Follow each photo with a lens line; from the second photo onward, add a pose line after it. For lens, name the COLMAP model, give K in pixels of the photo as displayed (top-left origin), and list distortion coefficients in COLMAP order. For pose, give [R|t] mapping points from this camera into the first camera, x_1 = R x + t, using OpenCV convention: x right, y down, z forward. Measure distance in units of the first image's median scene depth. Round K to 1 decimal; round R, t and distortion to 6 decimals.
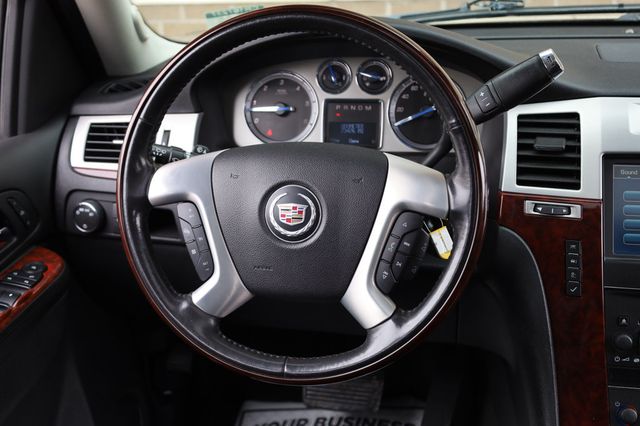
lens RADIAL K [[802.6, 0, 320.0], [0, 802.6, 213.0], [0, 0, 1]] dist [-0.000506, 0.019119]
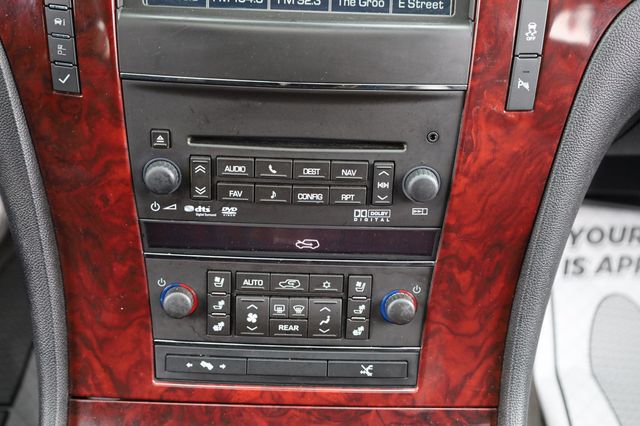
lens RADIAL K [[802.6, 0, 320.0], [0, 802.6, 213.0], [0, 0, 1]] dist [-0.000506, 0.019119]
pose [[0.984285, -0.059651, 0.166209, 0.372983], [-0.000933, 0.939450, 0.342684, 0.001086], [-0.176587, -0.337454, 0.924631, 0.461644]]
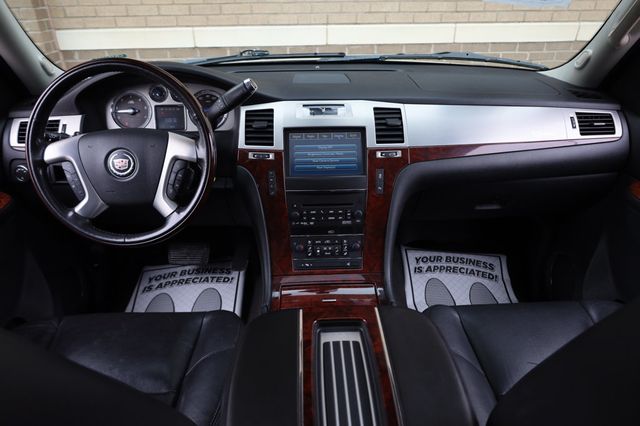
lens RADIAL K [[441.3, 0, 320.0], [0, 441.3, 213.0], [0, 0, 1]] dist [-0.009865, -0.001311]
pose [[0.974353, -0.076753, 0.211529, 0.180426], [0.053854, 0.992251, 0.111974, 0.022452], [-0.218484, -0.097711, 0.970936, -0.172616]]
